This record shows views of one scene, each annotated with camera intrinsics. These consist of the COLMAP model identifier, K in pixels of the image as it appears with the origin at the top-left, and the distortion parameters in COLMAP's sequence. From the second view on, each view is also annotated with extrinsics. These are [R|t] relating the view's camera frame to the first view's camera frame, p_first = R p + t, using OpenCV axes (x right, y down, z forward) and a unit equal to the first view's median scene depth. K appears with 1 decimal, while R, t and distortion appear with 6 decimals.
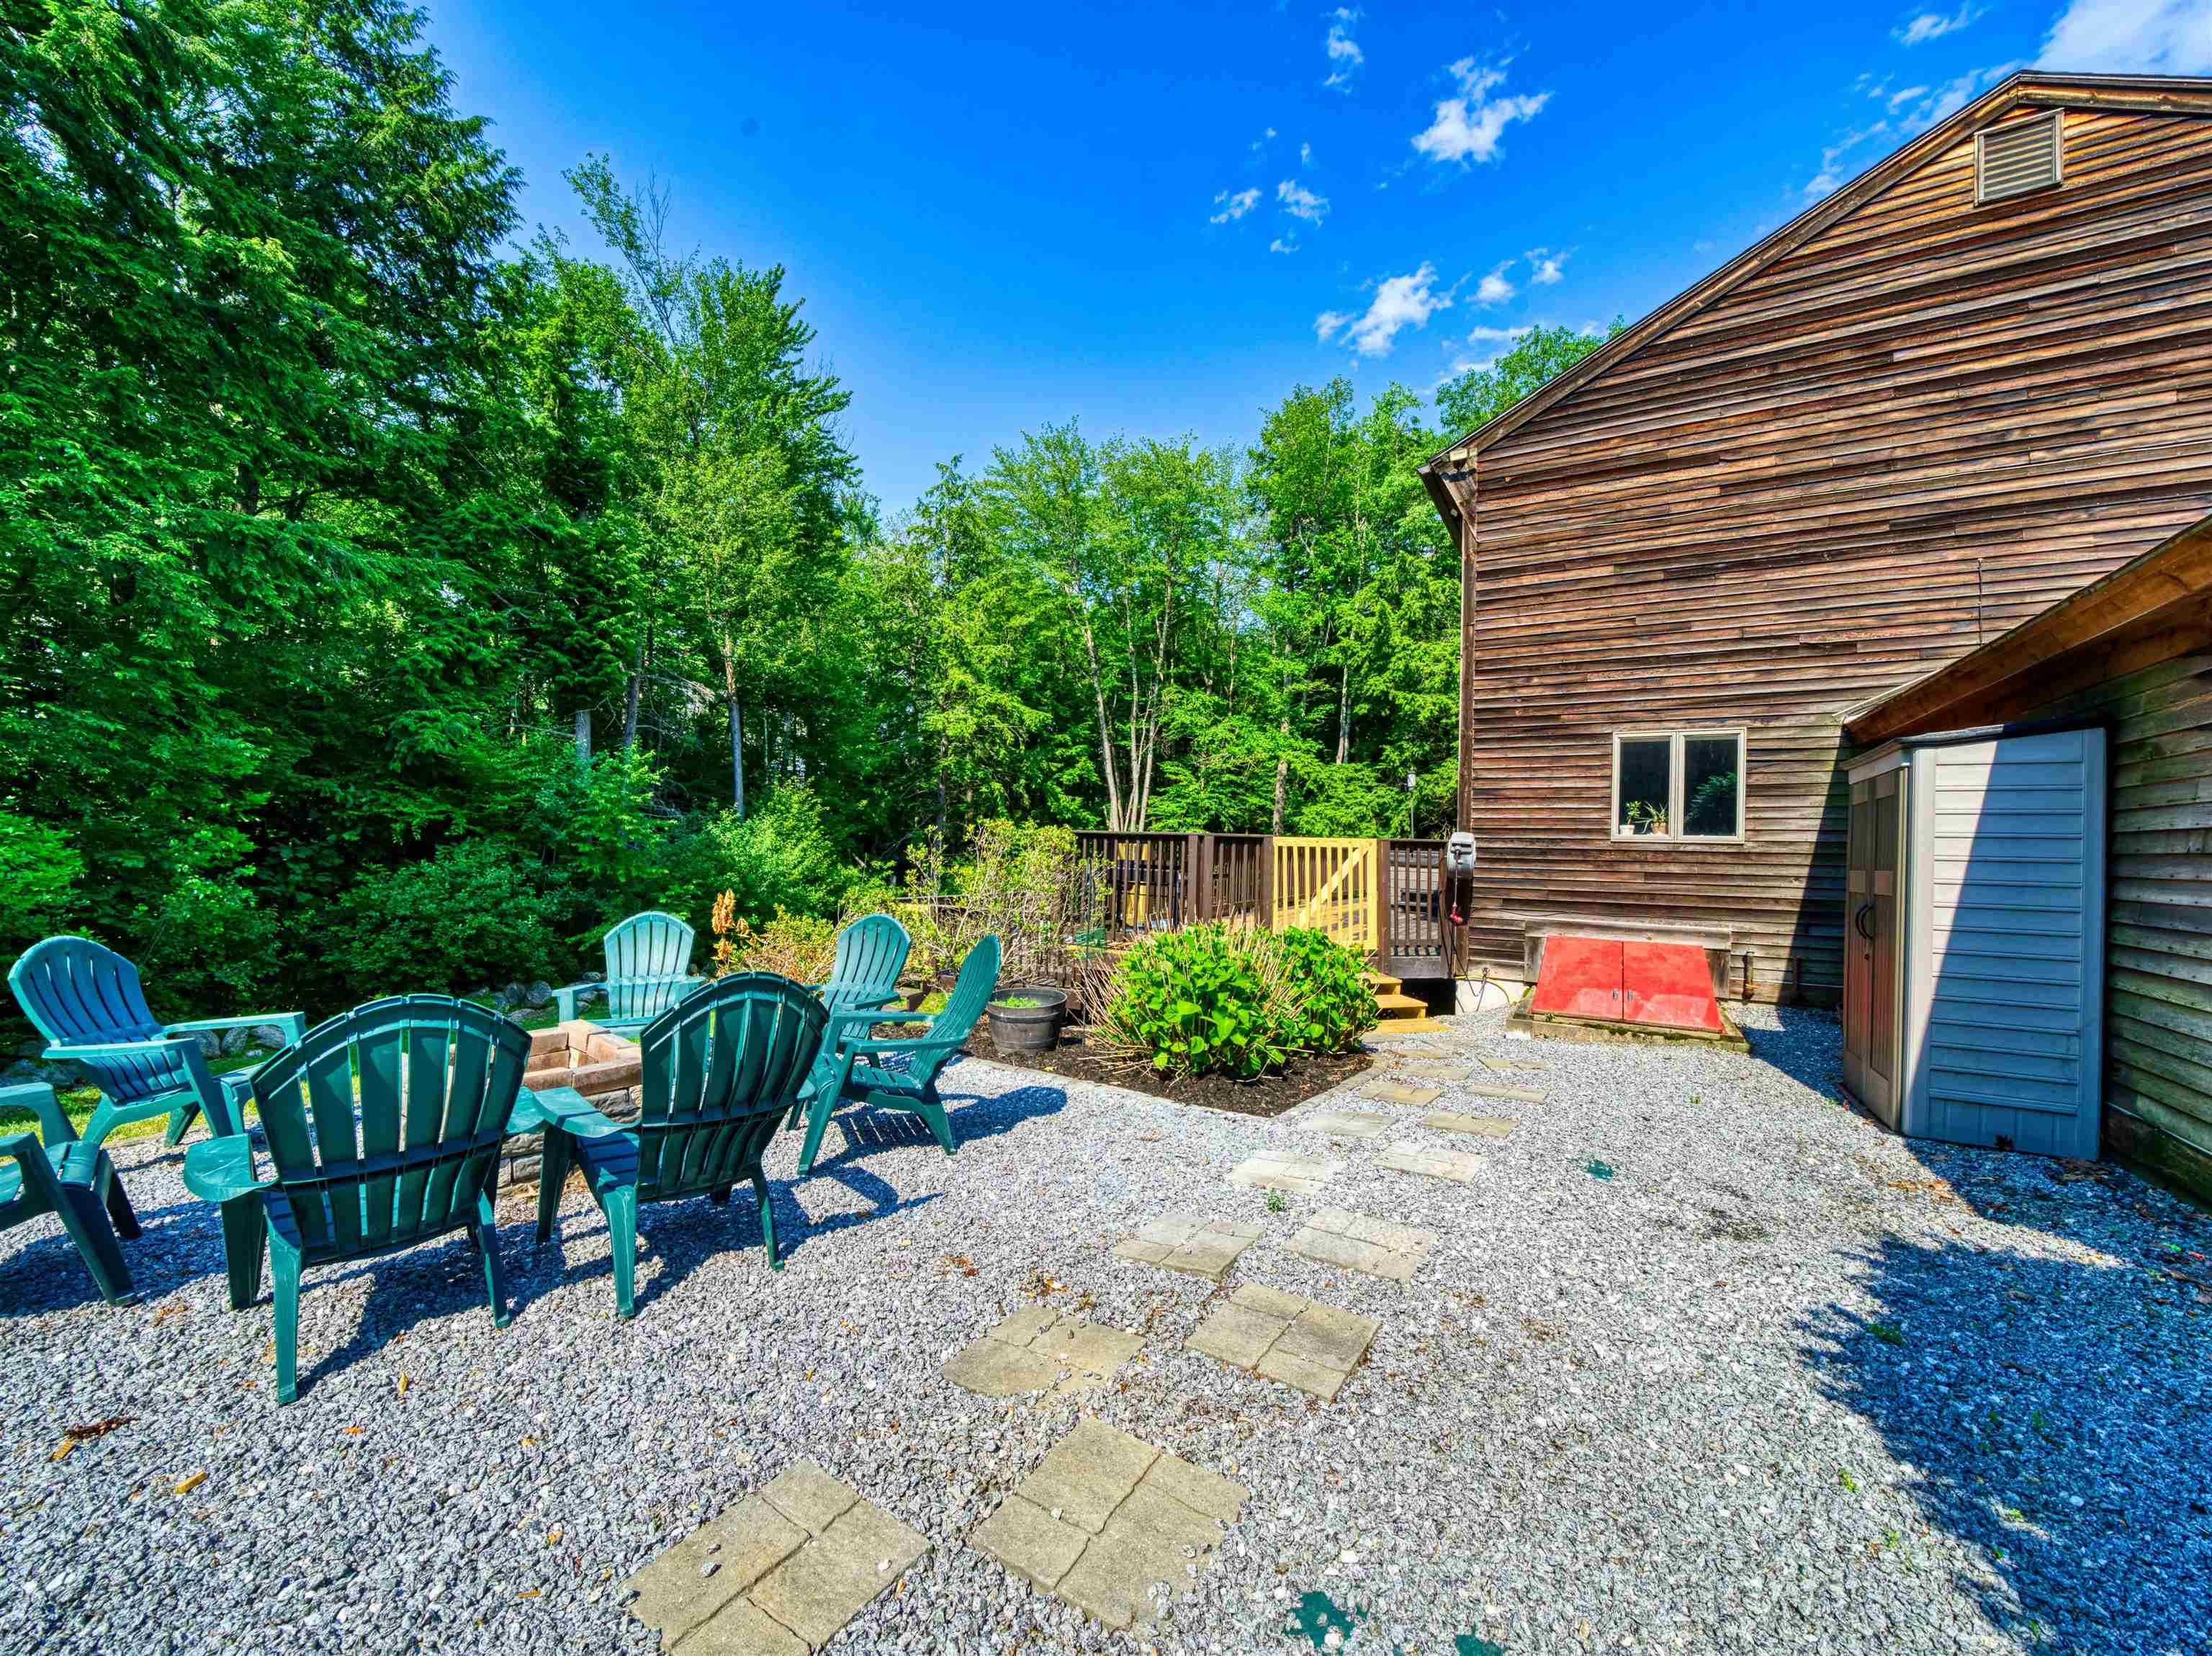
lens RADIAL K [[856.2, 0, 1105.7], [0, 856.2, 830.1], [0, 0, 1]] dist [-0.004398, -0.000387]
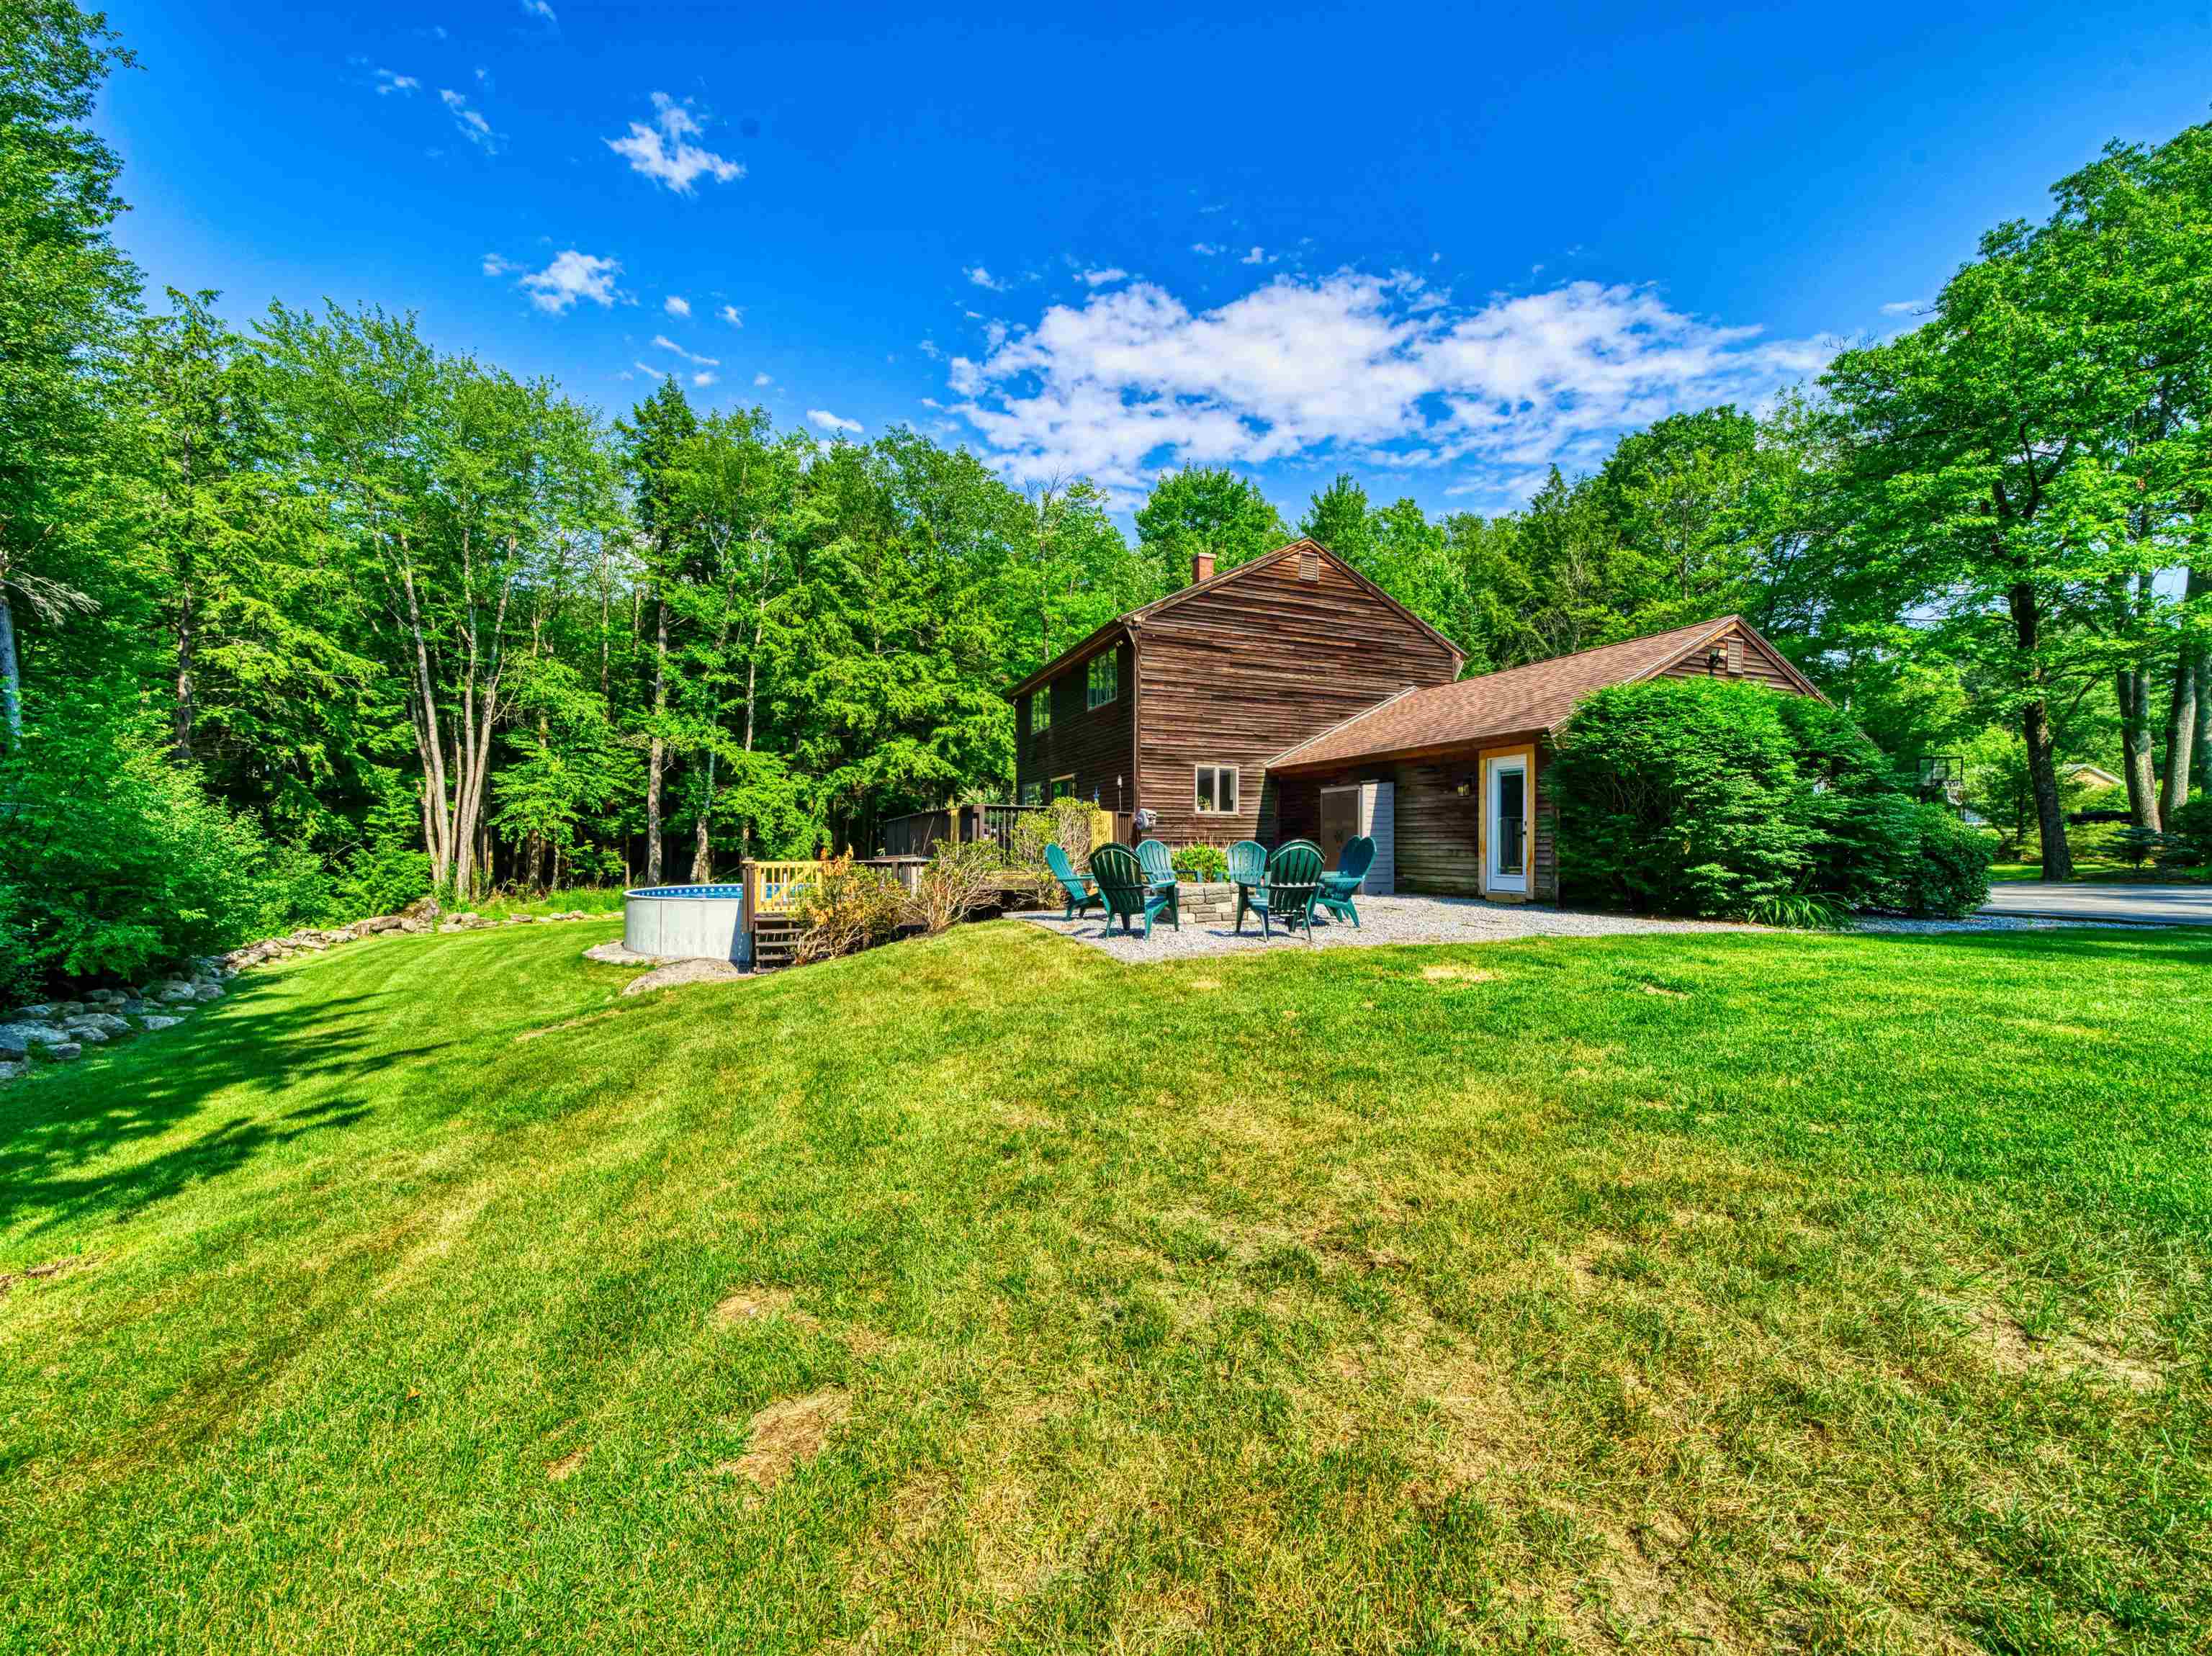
lens RADIAL K [[853.9, 0, 1106.6], [0, 853.9, 828.0], [0, 0, 1]] dist [-0.025144, 0.003416]
pose [[0.626650, -0.000427, 0.779301, -0.322052], [-0.008776, 0.999933, 0.007604, 0.008755], [-0.779251, -0.011604, 0.626604, -0.050458]]
